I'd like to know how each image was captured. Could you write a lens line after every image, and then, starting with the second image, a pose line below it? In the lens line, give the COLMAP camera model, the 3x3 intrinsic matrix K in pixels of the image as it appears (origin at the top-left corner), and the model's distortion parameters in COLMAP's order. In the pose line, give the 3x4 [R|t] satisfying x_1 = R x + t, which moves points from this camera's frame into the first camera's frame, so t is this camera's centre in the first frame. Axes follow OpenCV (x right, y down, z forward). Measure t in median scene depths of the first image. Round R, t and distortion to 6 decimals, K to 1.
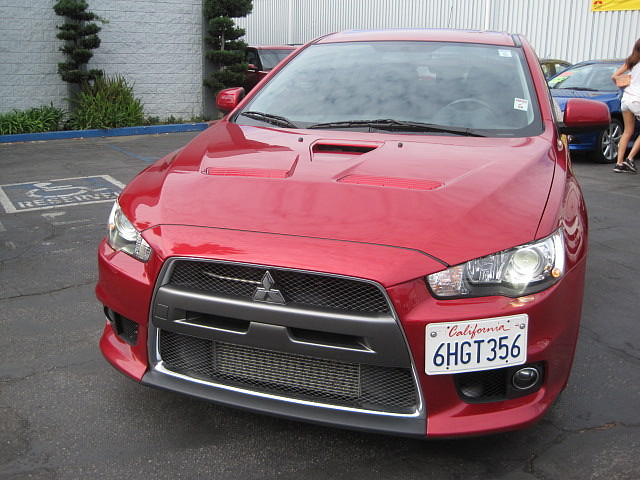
lens RADIAL K [[687.3, 0, 282.3], [0, 687.3, 239.8], [0, 0, 1]] dist [-0.139478, 0.015218]
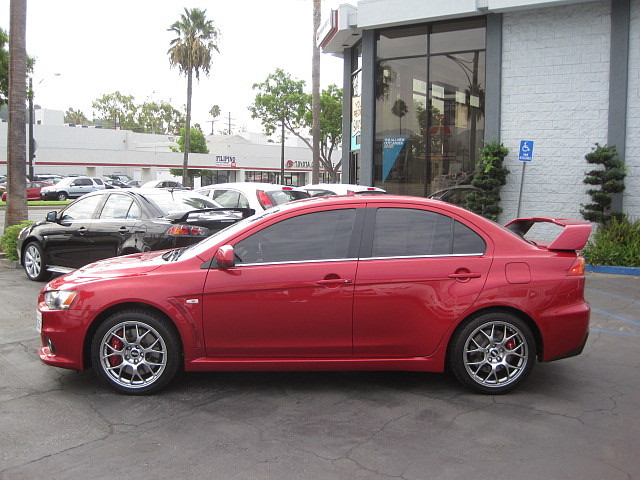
lens RADIAL K [[687.3, 0, 282.3], [0, 687.3, 239.8], [0, 0, 1]] dist [-0.139478, 0.015218]
pose [[0.271024, 0.070269, -0.960004, 3.044524], [-0.242900, 0.970048, 0.002430, -0.390299], [0.931421, 0.232526, 0.279975, 1.005127]]
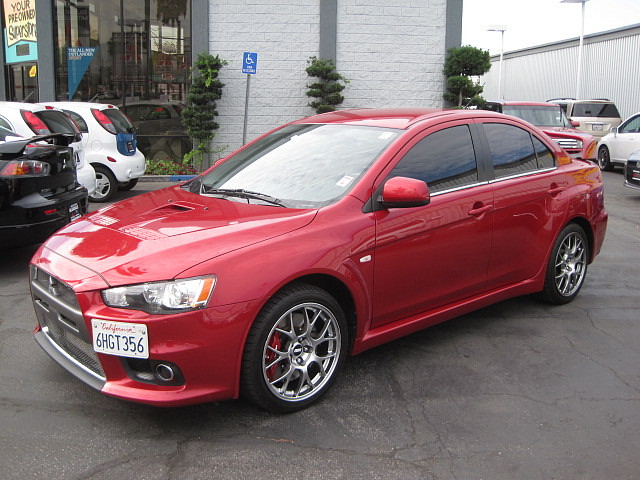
lens RADIAL K [[687.3, 0, 282.3], [0, 687.3, 239.8], [0, 0, 1]] dist [-0.139478, 0.015218]
pose [[0.843514, 0.095058, -0.528629, 1.402486], [-0.124166, 0.992065, -0.019734, -0.086380], [0.522559, 0.082284, 0.848623, -0.154067]]
